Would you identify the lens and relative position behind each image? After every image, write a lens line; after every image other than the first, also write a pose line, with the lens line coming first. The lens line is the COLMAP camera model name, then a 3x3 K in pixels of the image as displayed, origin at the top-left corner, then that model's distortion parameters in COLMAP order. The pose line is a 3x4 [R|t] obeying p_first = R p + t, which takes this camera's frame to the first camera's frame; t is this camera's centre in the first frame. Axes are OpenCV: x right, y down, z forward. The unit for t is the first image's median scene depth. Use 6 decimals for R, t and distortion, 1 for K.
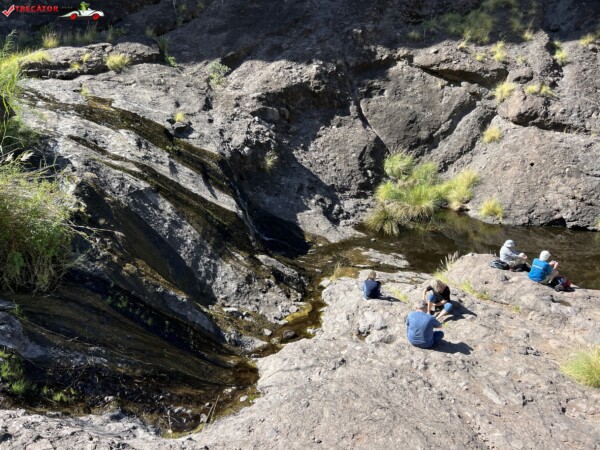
lens RADIAL K [[453.2, 0, 296.4], [0, 453.2, 221.5], [0, 0, 1]] dist [0.051316, -0.056080]
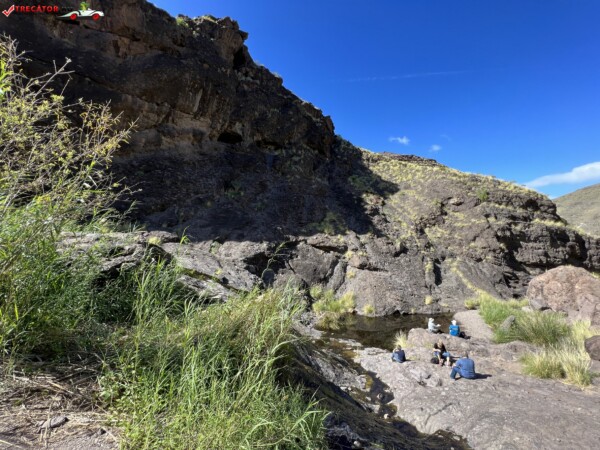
lens RADIAL K [[240.2, 0, 299.4], [0, 240.2, 225.8], [0, 0, 1]] dist [-0.001340, 0.000417]
pose [[0.906561, 0.031793, 0.420876, -0.309884], [0.141478, 0.916582, -0.373980, -0.013109], [-0.397658, 0.398581, 0.826439, 0.084055]]
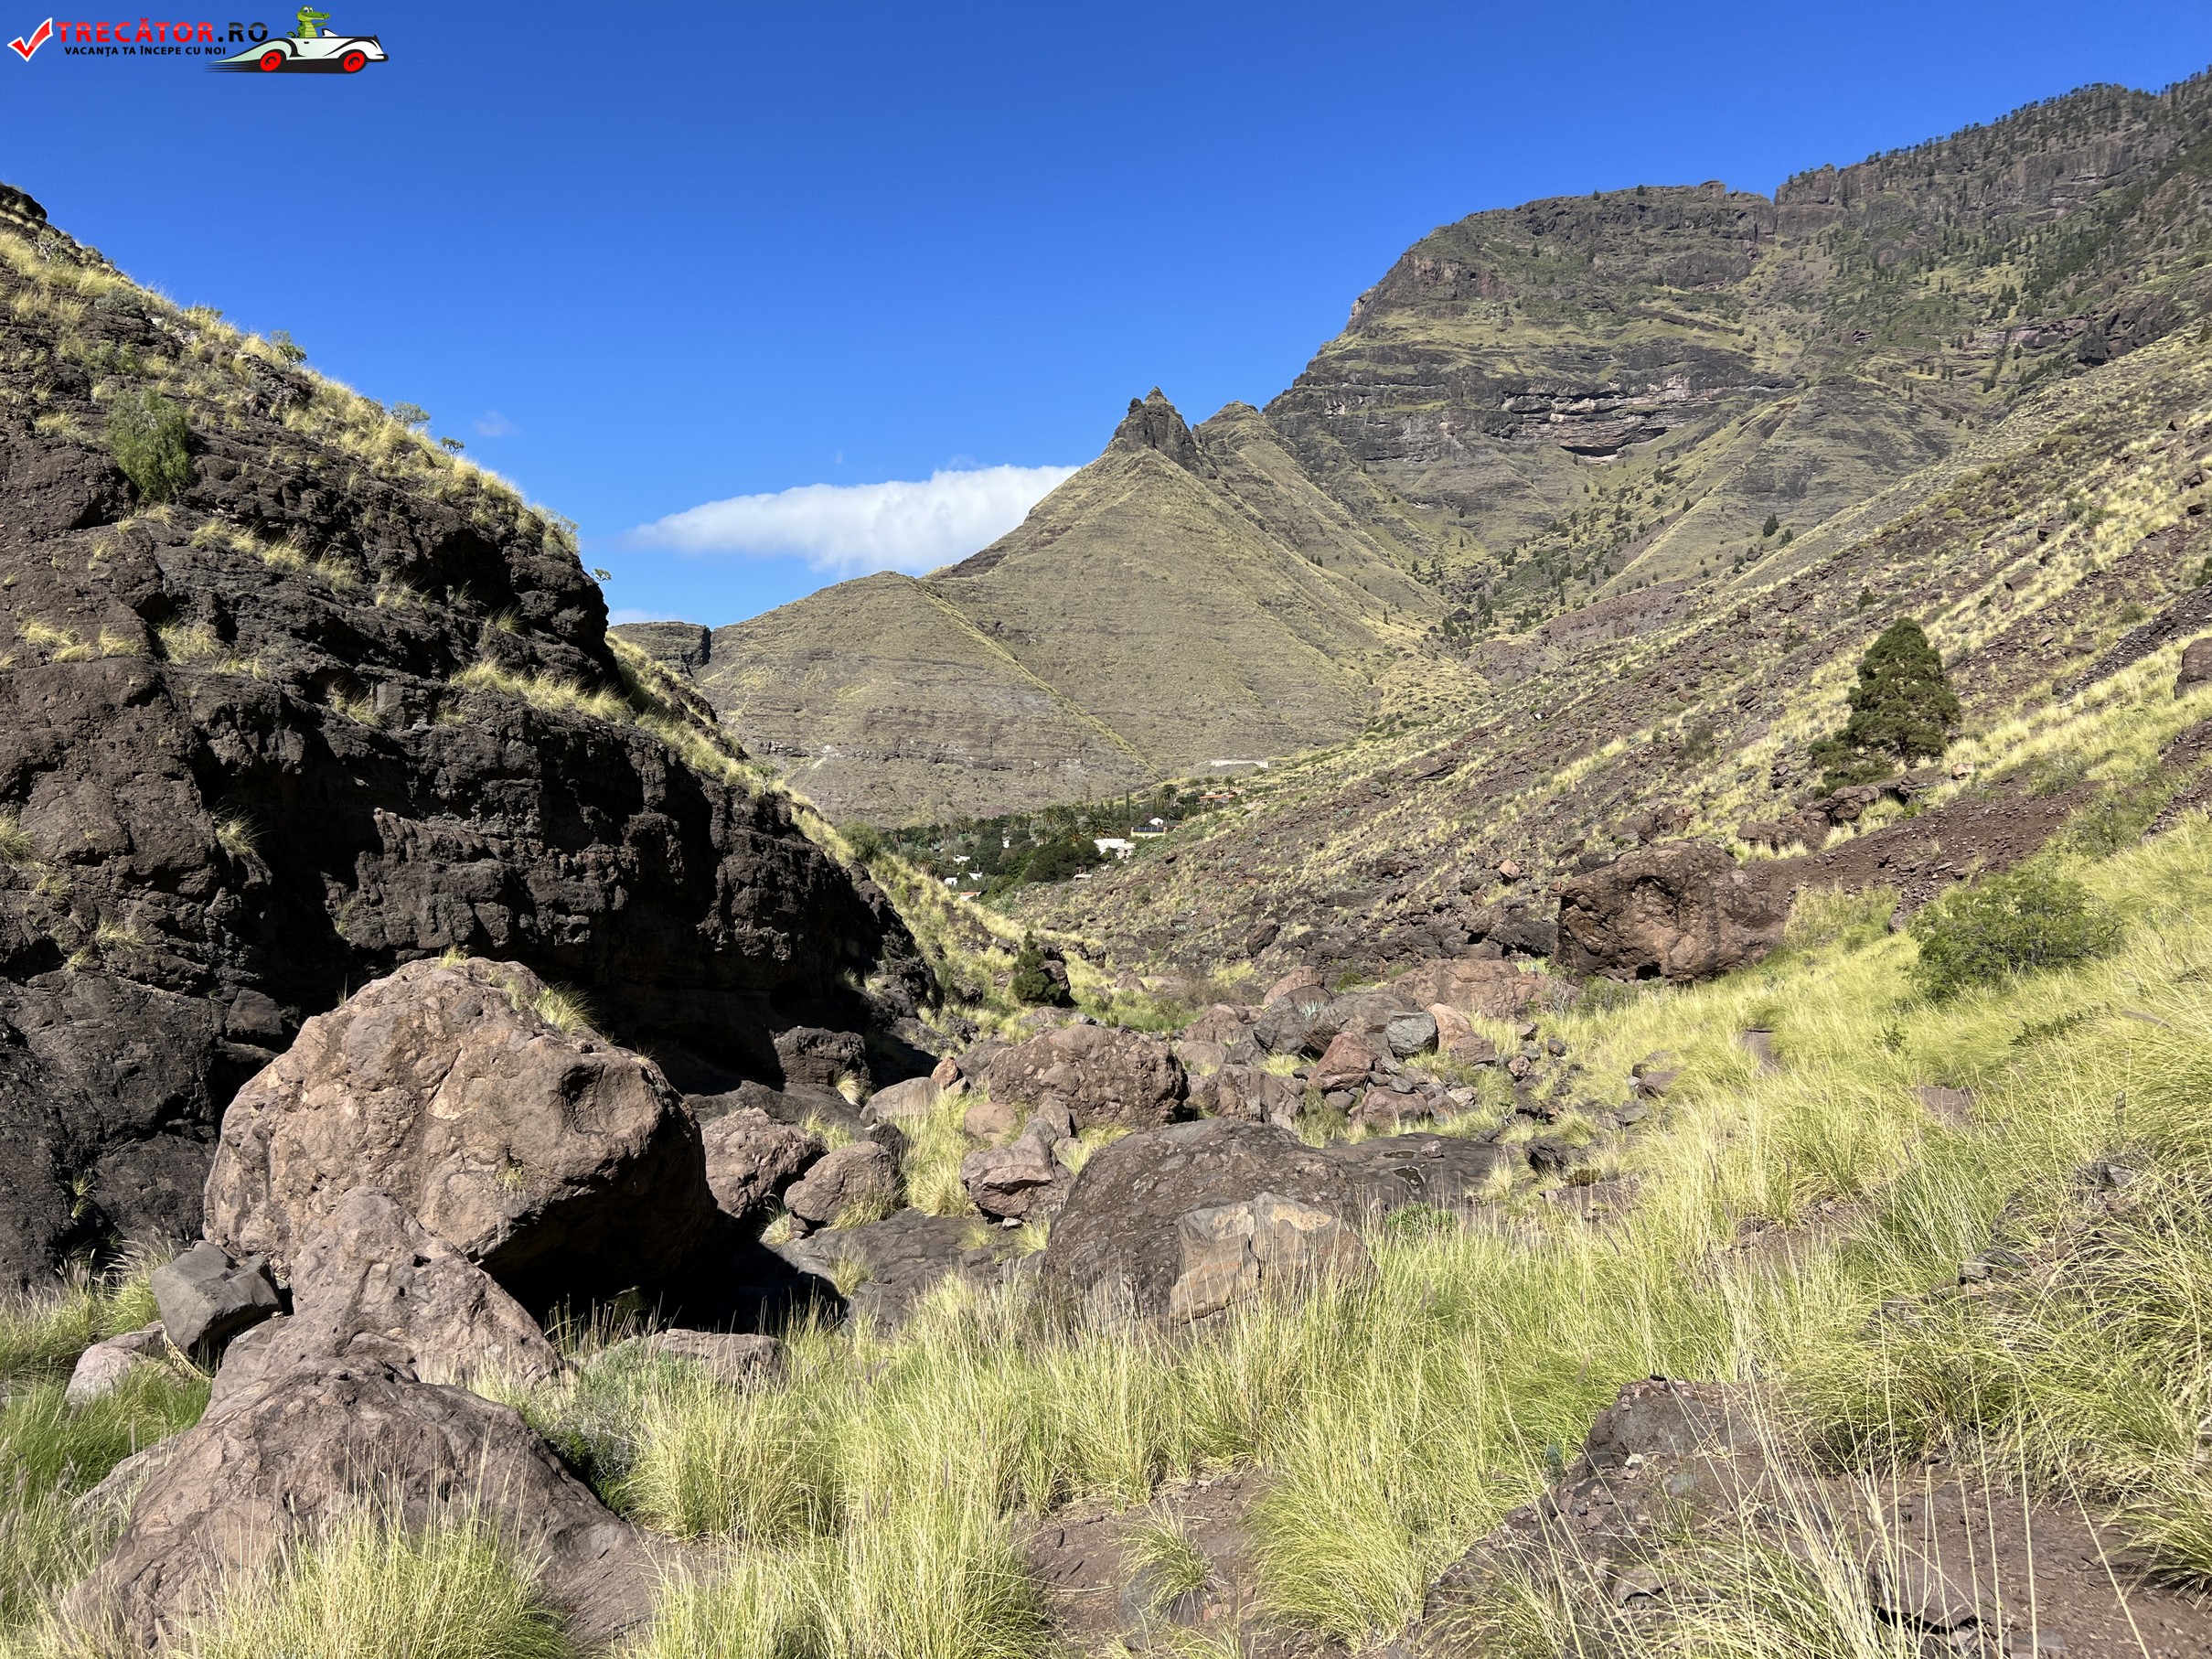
lens RADIAL K [[1670.9, 0, 1106.8], [0, 1670.9, 818.6], [0, 0, 1]] dist [0.051316, -0.056080]
pose [[0.107709, 0.008059, 0.994150, 0.344734], [0.360692, 0.931519, -0.046629, 0.043399], [-0.926445, 0.363604, 0.097426, 0.054302]]
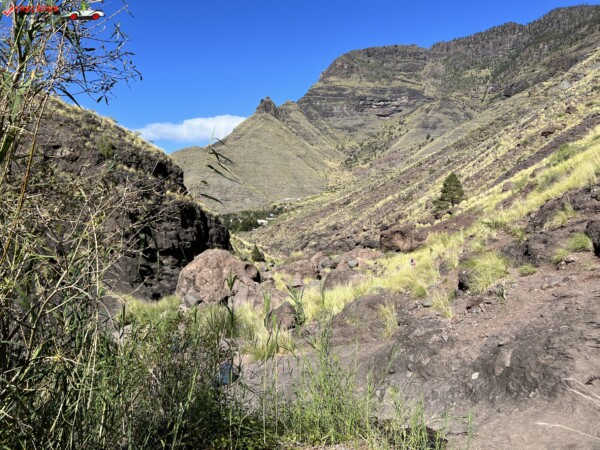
lens RADIAL K [[453.2, 0, 306.0], [0, 453.2, 229.7], [0, 0, 1]] dist [0.051316, -0.056080]
pose [[-0.006177, -0.028452, 0.999576, -0.551054], [0.367682, 0.929508, 0.028730, -0.078323], [-0.929931, 0.367704, 0.004719, 0.218119]]
